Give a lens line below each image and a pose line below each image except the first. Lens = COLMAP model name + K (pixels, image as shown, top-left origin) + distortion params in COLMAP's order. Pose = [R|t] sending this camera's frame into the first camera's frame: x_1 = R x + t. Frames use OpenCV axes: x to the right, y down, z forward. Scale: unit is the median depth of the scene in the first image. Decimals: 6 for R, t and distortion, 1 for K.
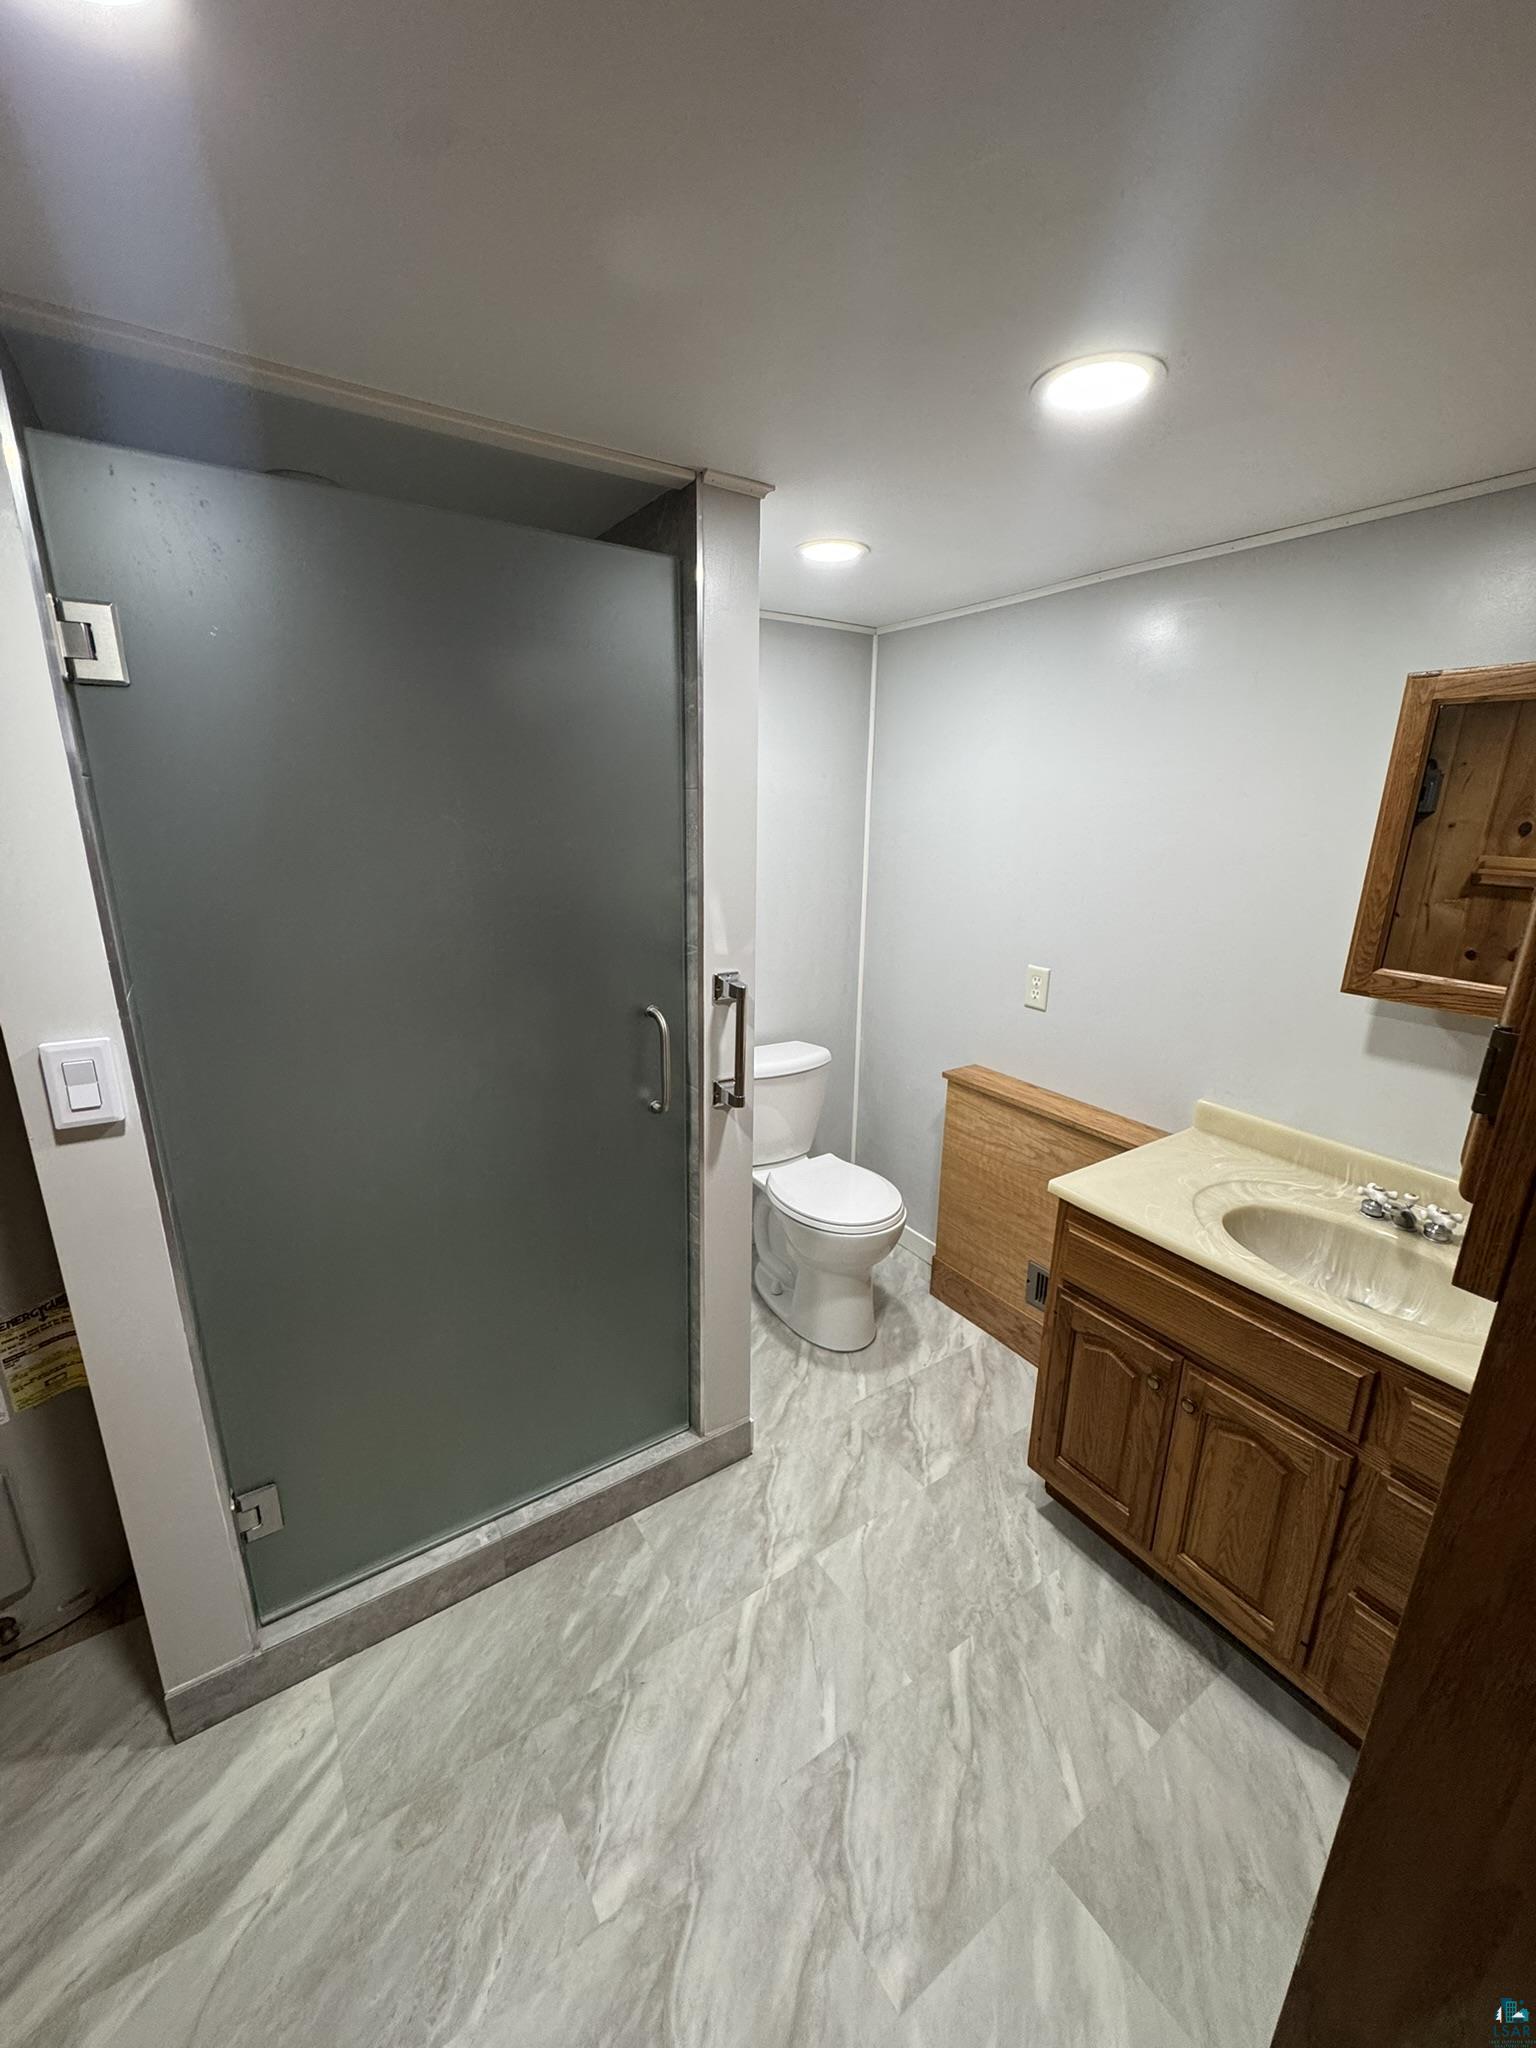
lens RADIAL K [[814.9, 0, 768.0], [0, 814.9, 1024.0], [0, 0, 1]] dist [-0.001665, 0.000717]
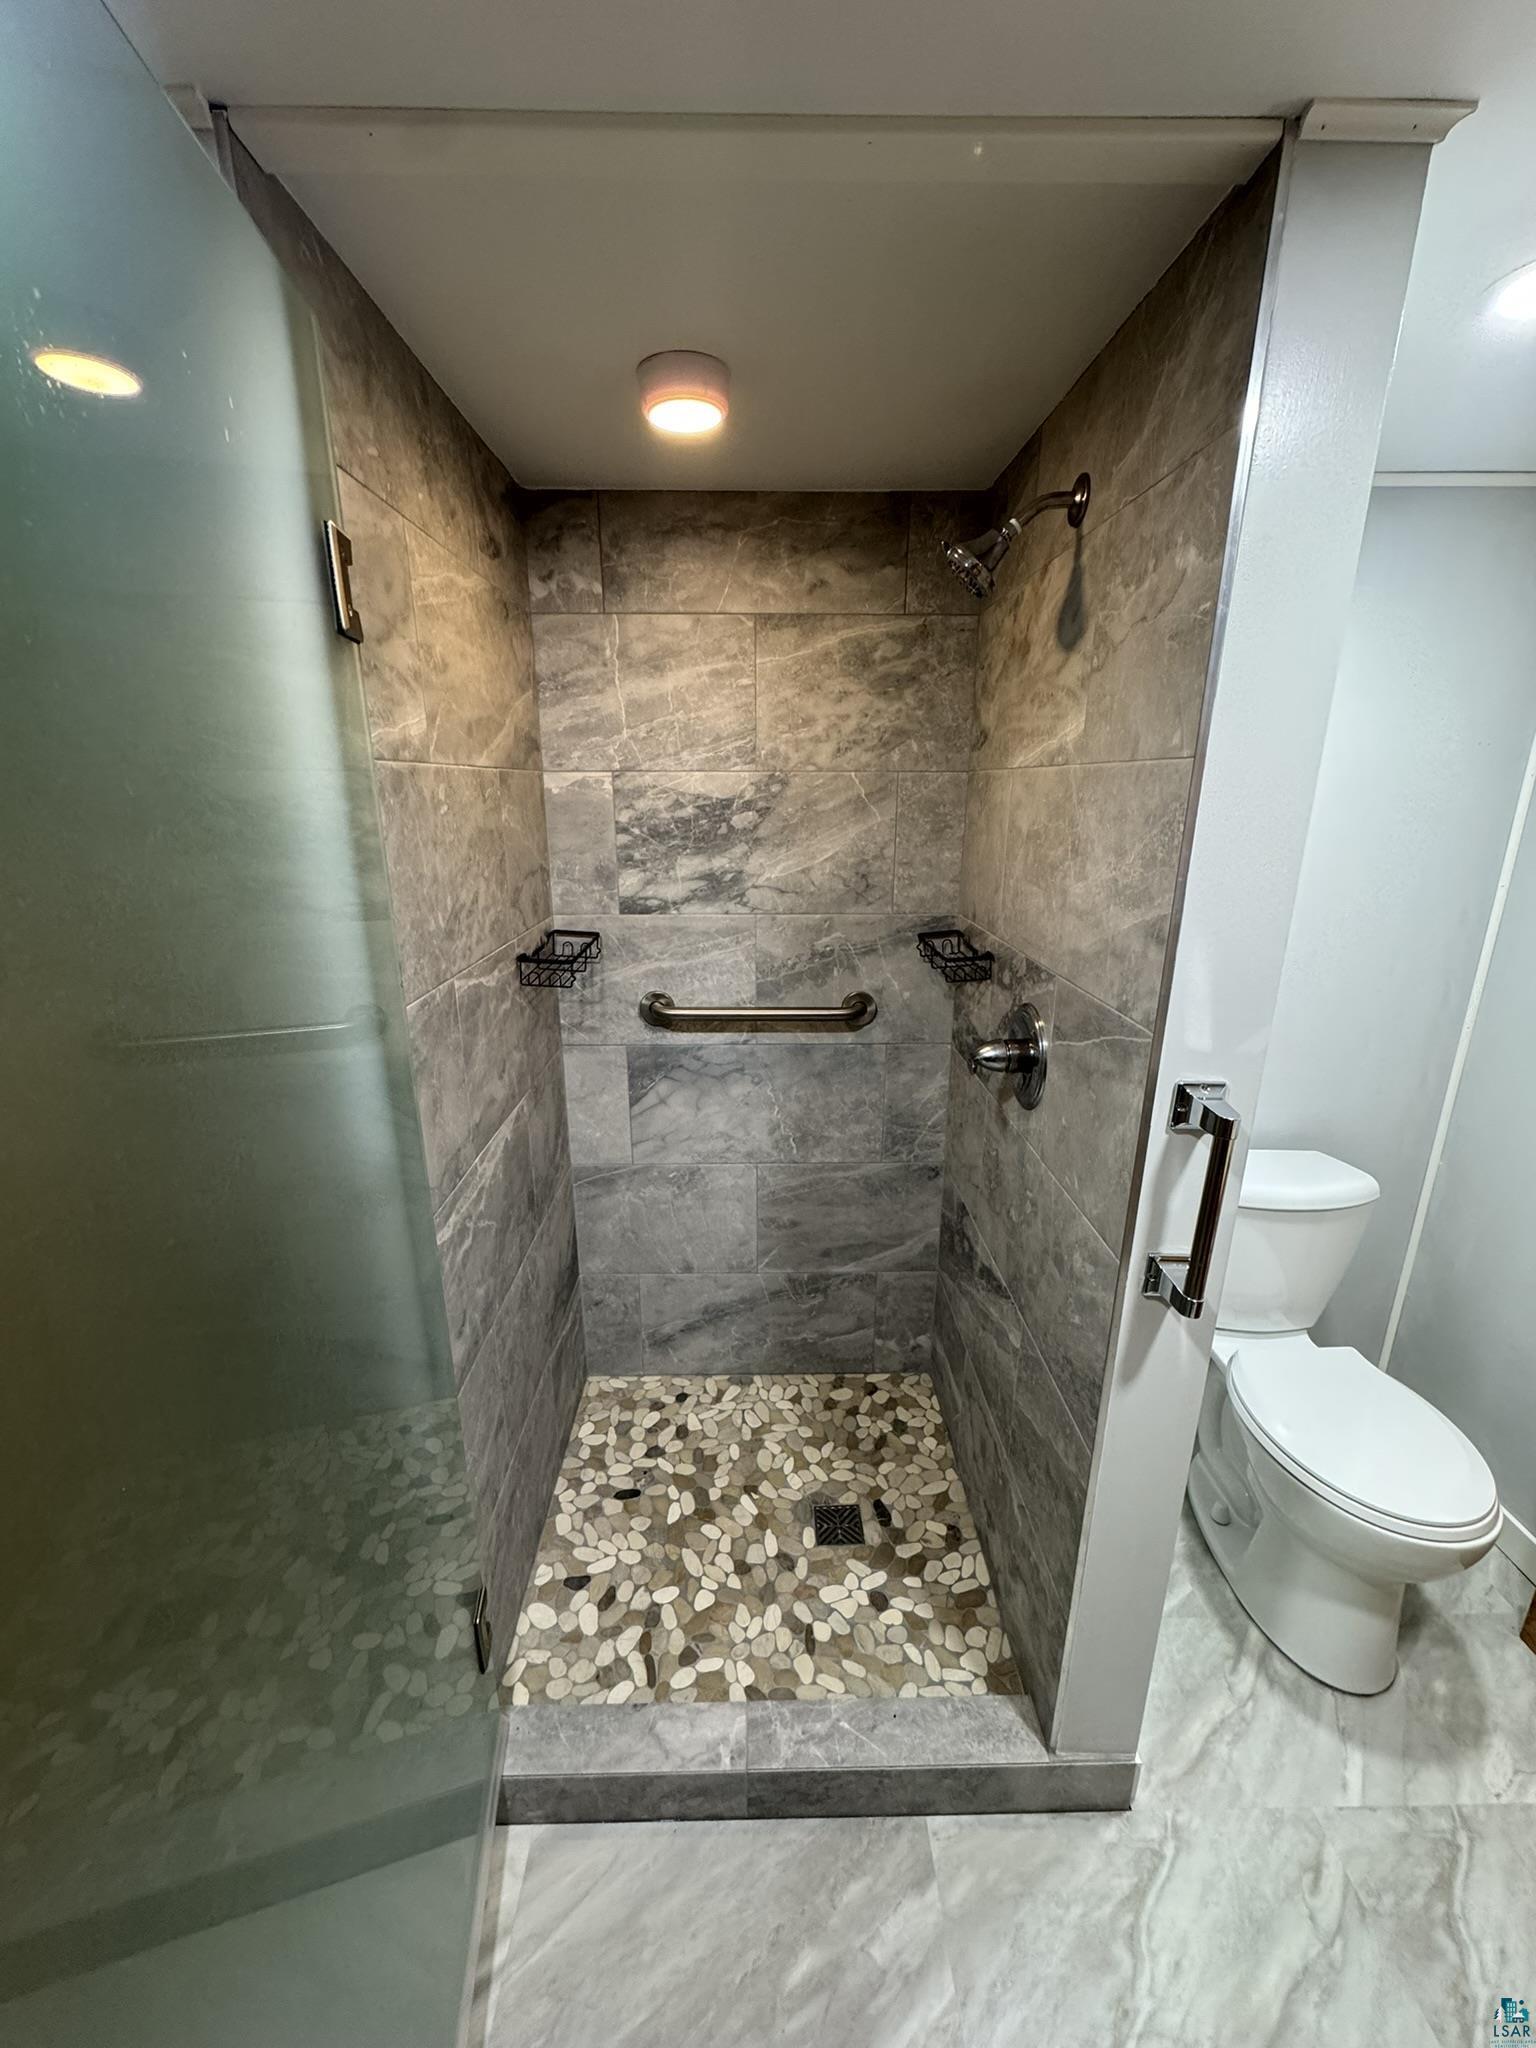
lens RADIAL K [[814.9, 0, 768.0], [0, 814.9, 1024.0], [0, 0, 1]] dist [-0.001665, 0.000717]
pose [[0.839725, 0.140448, -0.524535, -0.012040], [-0.136563, 0.989547, 0.046336, -0.085596], [0.525560, 0.032722, 0.850127, 0.333621]]
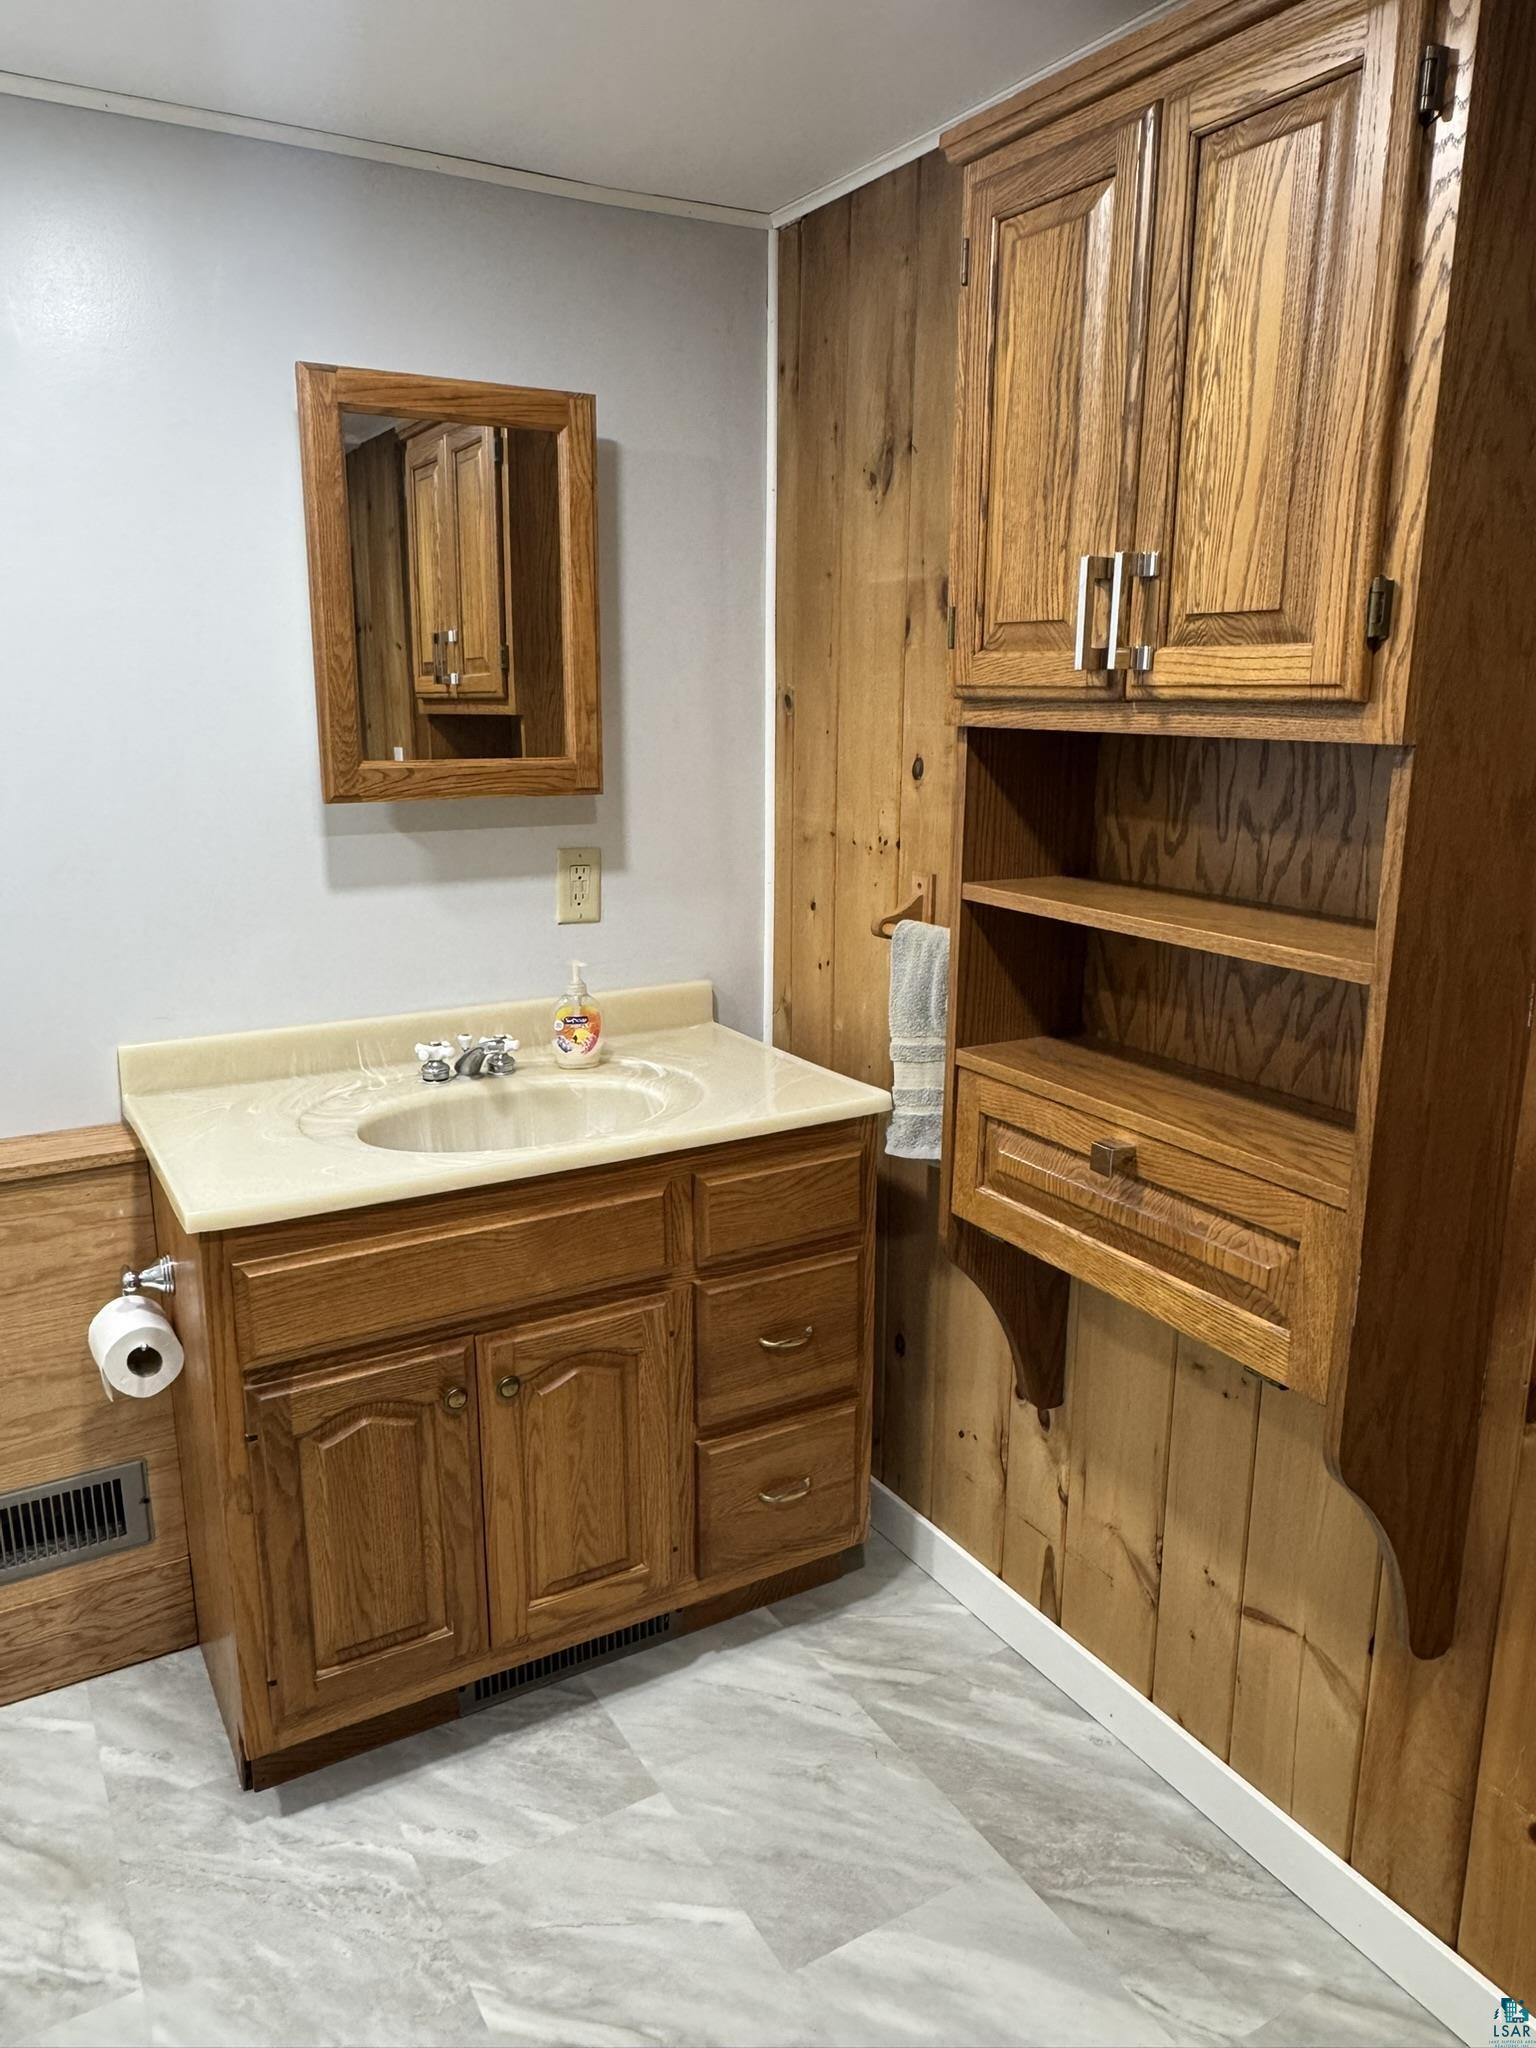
lens RADIAL K [[1431.8, 0, 768.0], [0, 1431.8, 1024.0], [0, 0, 1]] dist [0.023827, -0.004095]
pose [[0.061287, -0.240429, 0.968730, -0.489726], [0.267335, 0.939048, 0.216149, -0.023732], [-0.961653, 0.245728, 0.121827, 0.471837]]
